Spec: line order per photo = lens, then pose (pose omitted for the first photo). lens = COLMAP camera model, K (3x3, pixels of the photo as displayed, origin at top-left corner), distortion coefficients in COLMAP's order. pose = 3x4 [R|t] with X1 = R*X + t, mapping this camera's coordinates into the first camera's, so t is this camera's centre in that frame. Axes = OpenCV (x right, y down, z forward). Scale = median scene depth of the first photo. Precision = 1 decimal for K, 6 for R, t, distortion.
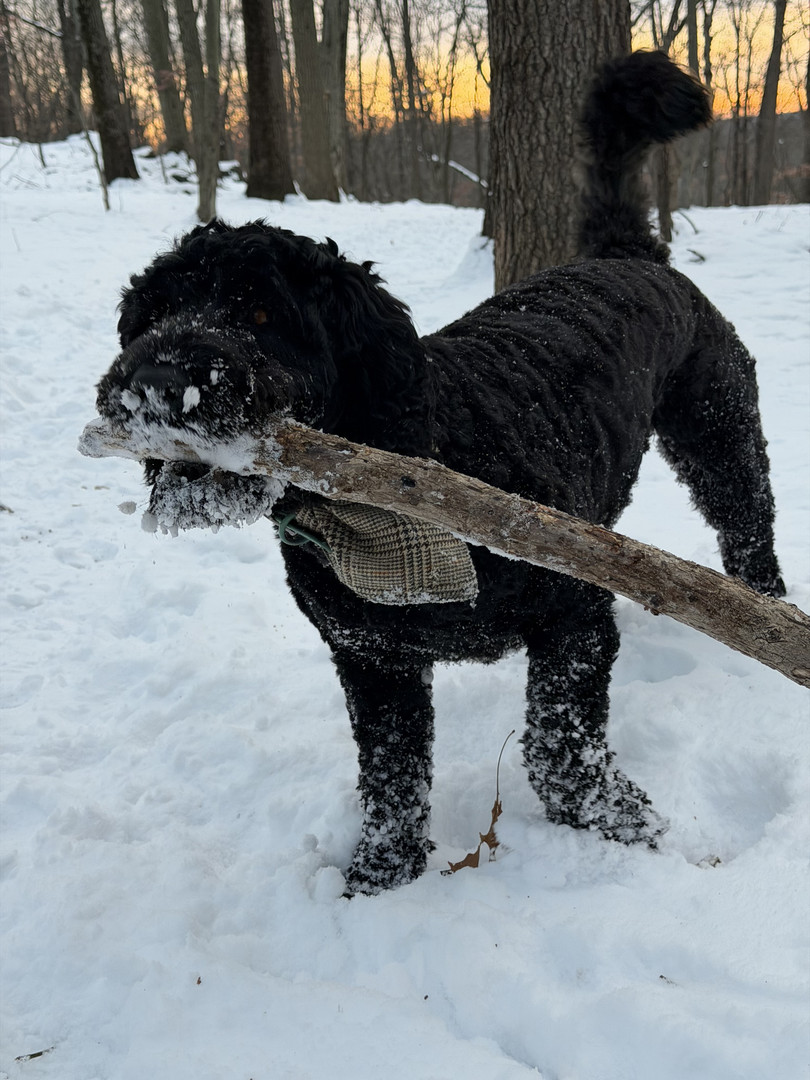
lens RADIAL K [[1535.6, 0, 403.8], [0, 1535.6, 543.6], [0, 0, 1]] dist [0.152006, -0.393740]
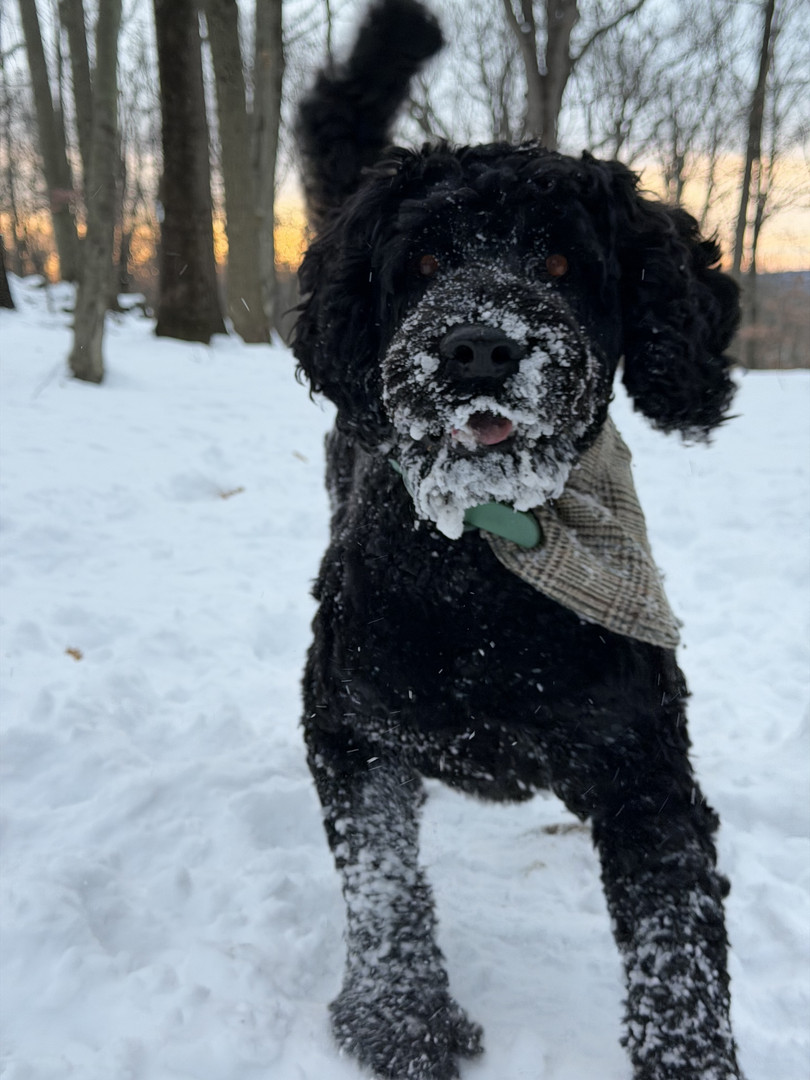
lens RADIAL K [[1535.6, 0, 403.8], [0, 1535.6, 543.6], [0, 0, 1]] dist [0.152006, -0.393740]
pose [[0.997327, 0.027645, 0.067631, -0.018166], [-0.021262, 0.995408, -0.093335, -0.036482], [-0.069901, 0.091648, 0.993335, 0.164271]]
